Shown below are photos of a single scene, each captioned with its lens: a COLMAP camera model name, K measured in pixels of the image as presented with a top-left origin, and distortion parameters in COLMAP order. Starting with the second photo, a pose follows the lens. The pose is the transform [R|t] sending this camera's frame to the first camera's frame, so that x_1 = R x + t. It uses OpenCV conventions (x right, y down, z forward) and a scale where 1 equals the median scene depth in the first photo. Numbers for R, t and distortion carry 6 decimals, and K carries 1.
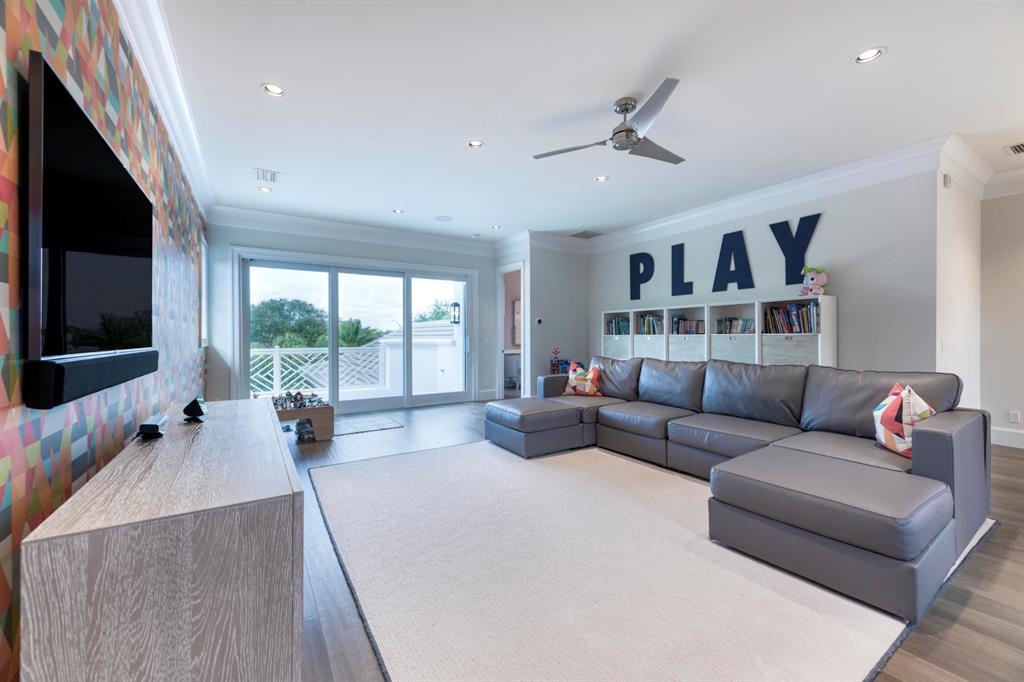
lens RADIAL K [[415.7, 0, 522.8], [0, 415.7, 338.9], [0, 0, 1]] dist [0.007218, -0.000934]
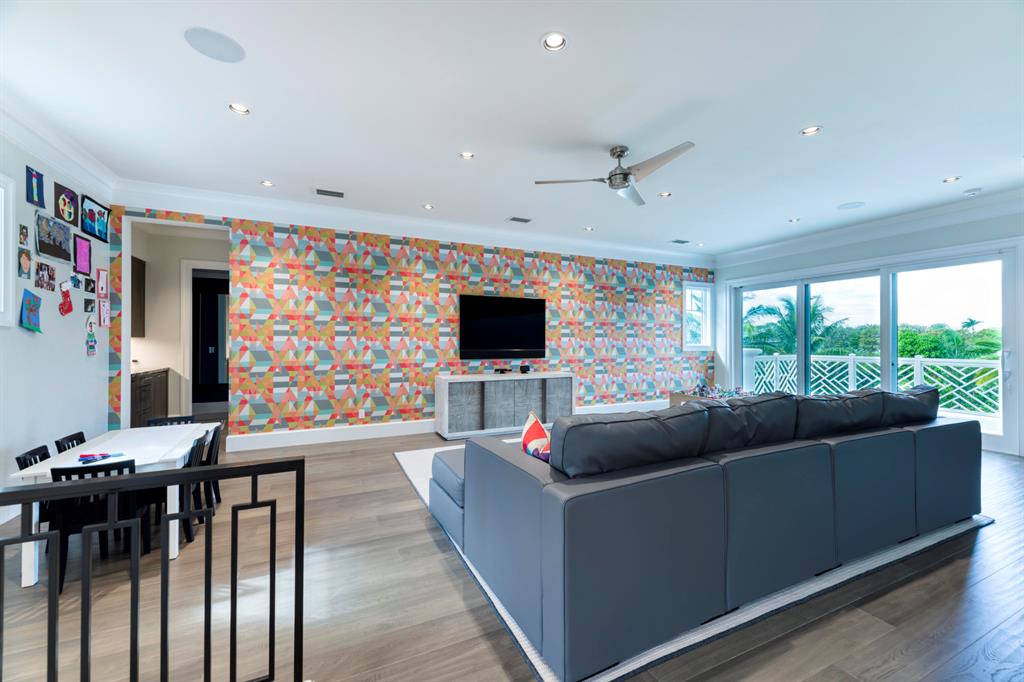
lens RADIAL K [[415.7, 0, 518.7], [0, 415.7, 340.2], [0, 0, 1]] dist [0.007218, -0.000934]
pose [[-0.141071, -0.004959, -0.989987, 0.554790], [-0.010990, 0.999934, -0.003443, -0.004342], [0.989938, 0.010394, -0.141116, 0.341620]]
